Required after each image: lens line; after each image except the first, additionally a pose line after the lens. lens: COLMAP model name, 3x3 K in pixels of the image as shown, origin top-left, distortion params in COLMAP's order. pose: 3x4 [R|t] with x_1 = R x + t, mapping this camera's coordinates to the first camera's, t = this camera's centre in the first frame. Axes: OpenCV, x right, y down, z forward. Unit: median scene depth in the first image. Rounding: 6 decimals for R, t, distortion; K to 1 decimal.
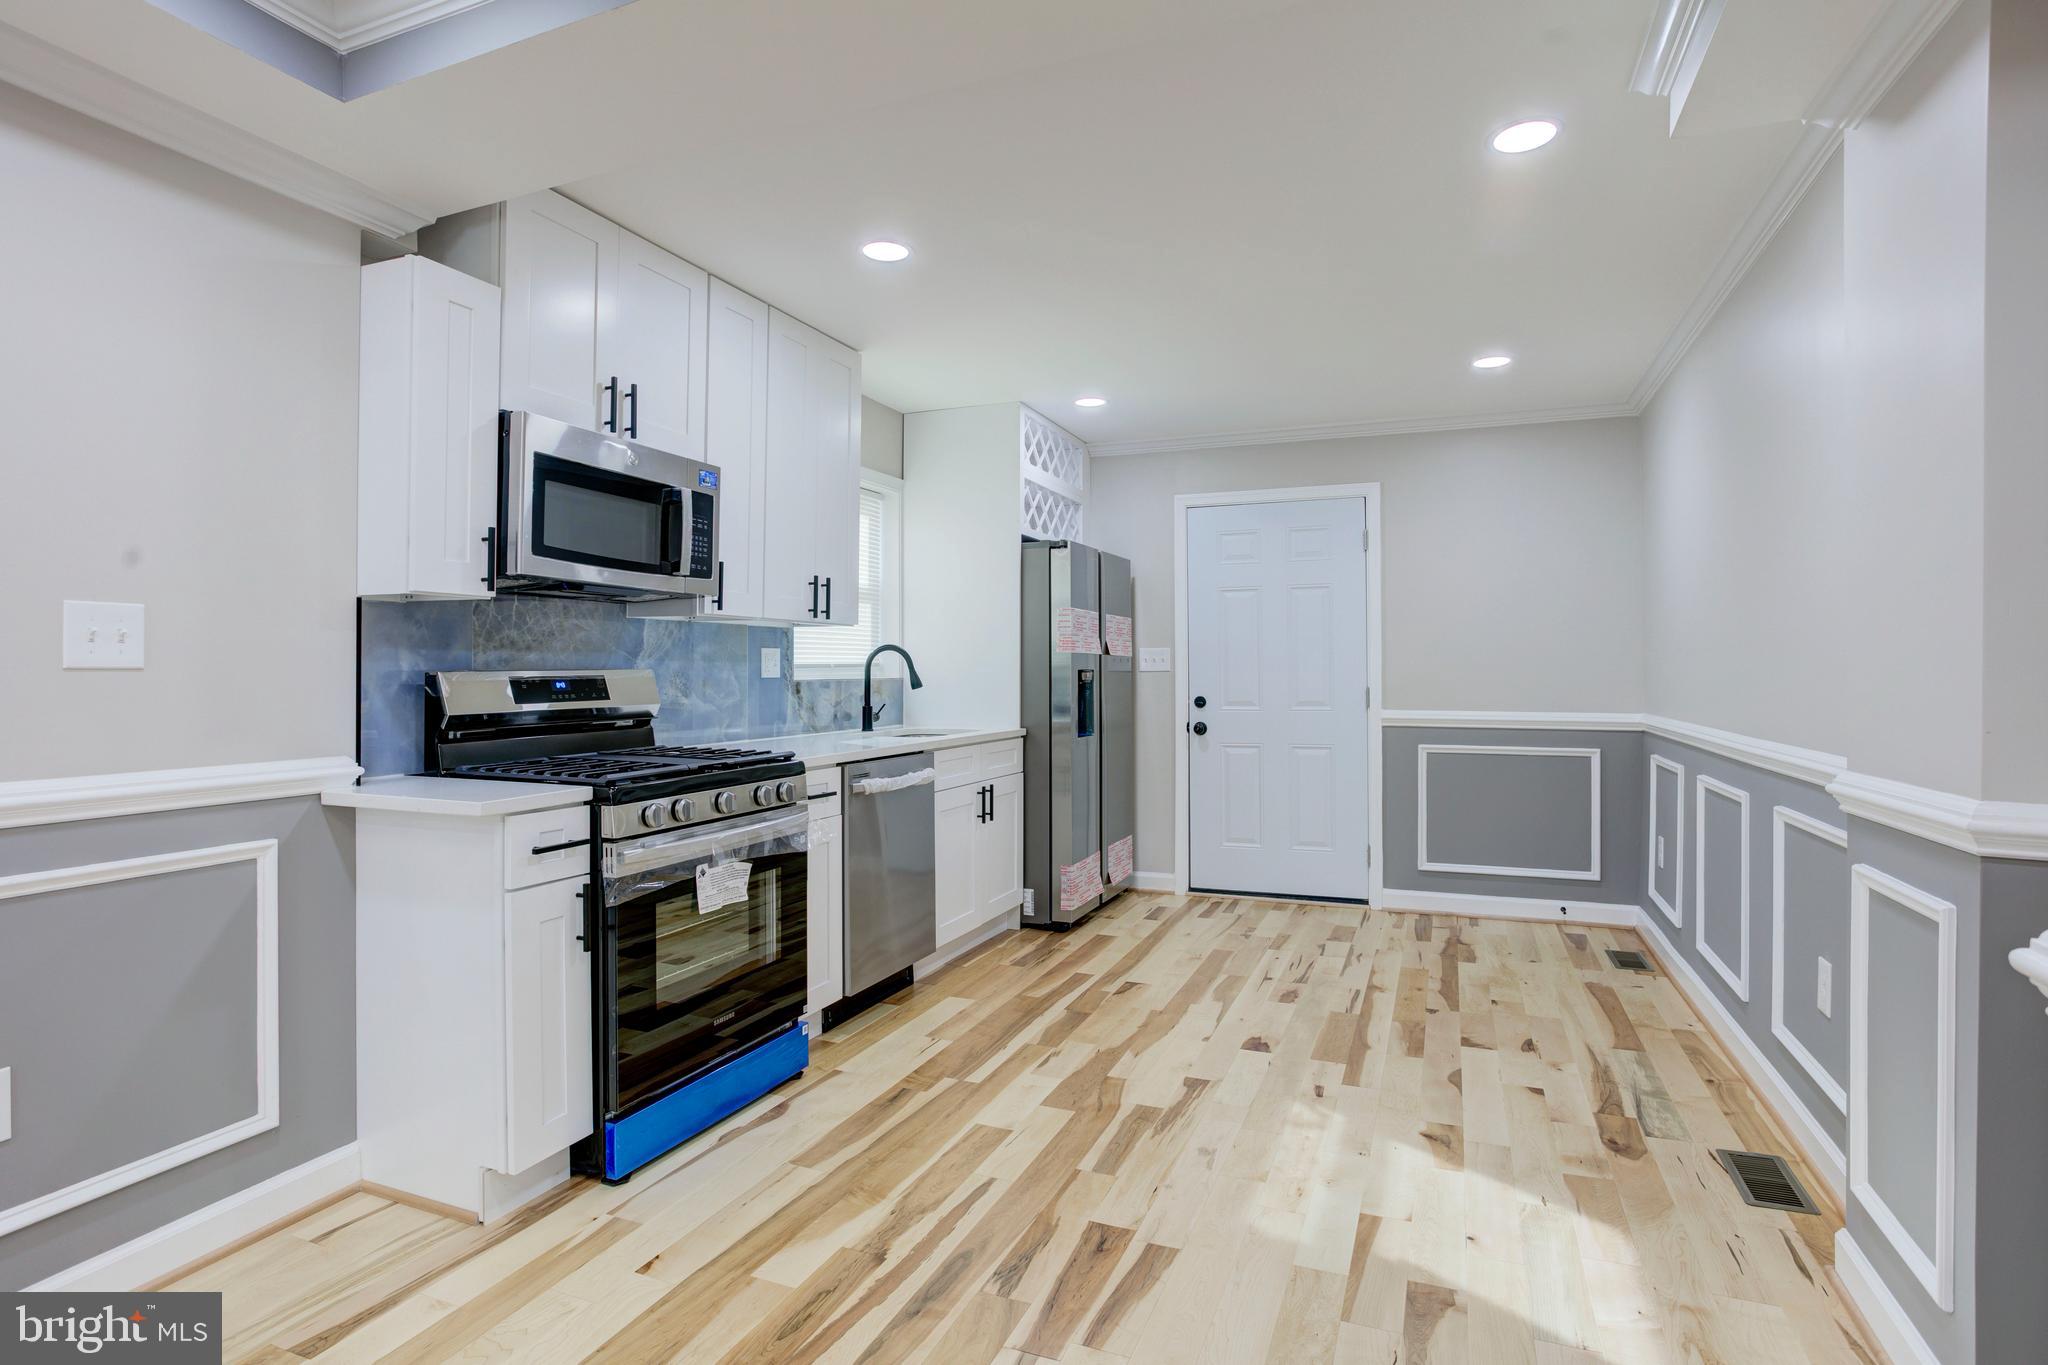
lens RADIAL K [[1055.1, 0, 1017.6], [0, 1055.1, 658.9], [0, 0, 1]] dist [-0.056757, 0.035043]
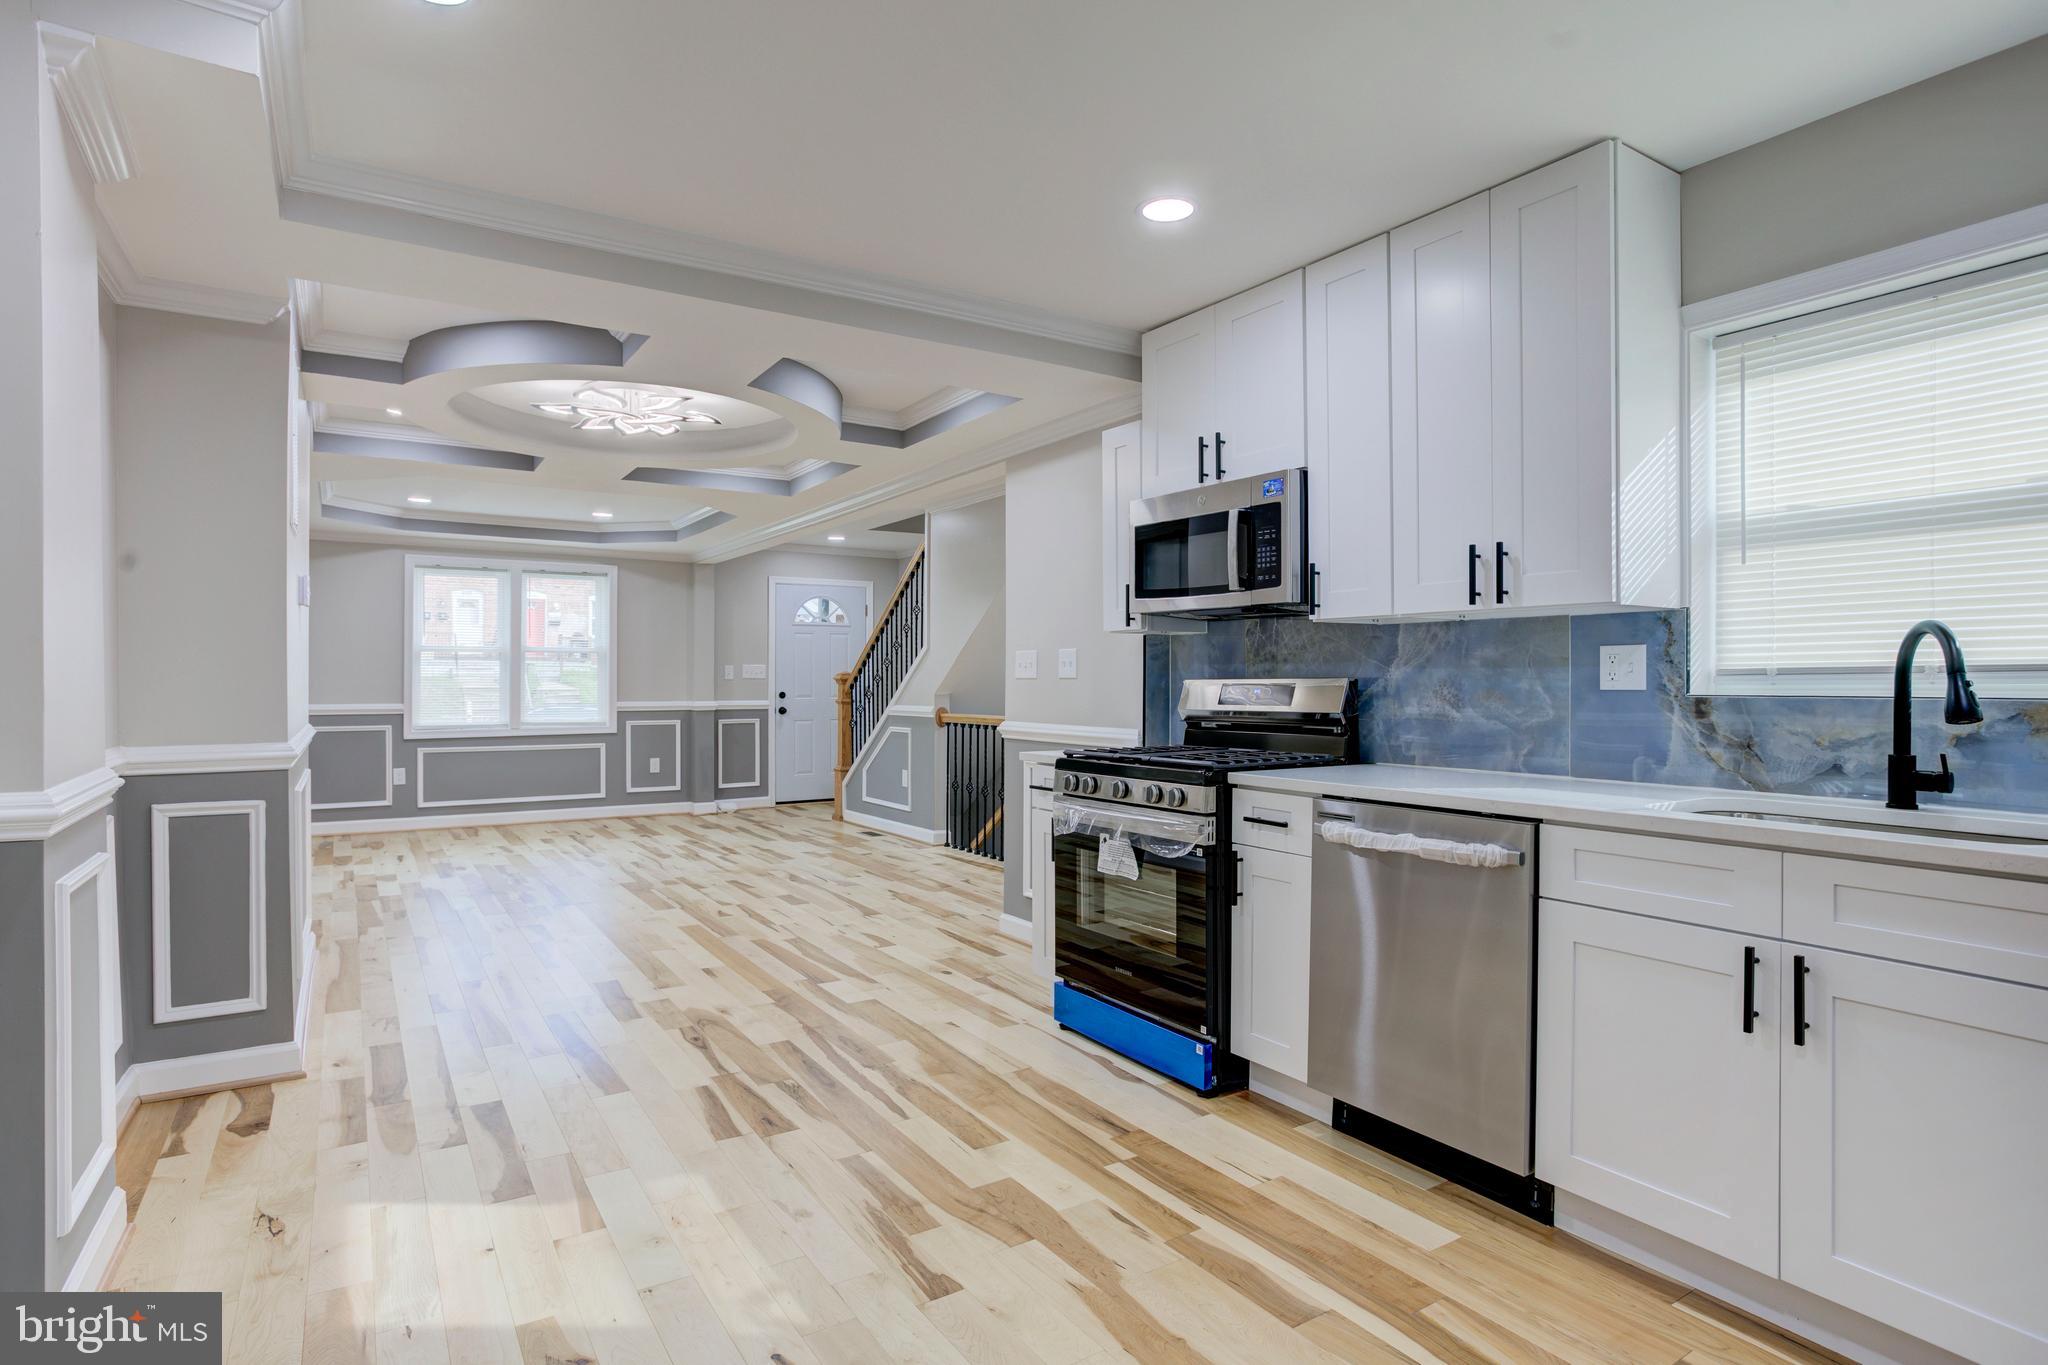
lens RADIAL K [[1051.2, 0, 1024.0], [0, 1051.2, 682.5], [0, 0, 1]] dist [-0.061939, 0.041645]
pose [[-0.563877, 0.001022, -0.825858, 0.639552], [0.007729, 0.999962, -0.004040, 0.016084], [0.825823, -0.008661, -0.563864, 1.317727]]
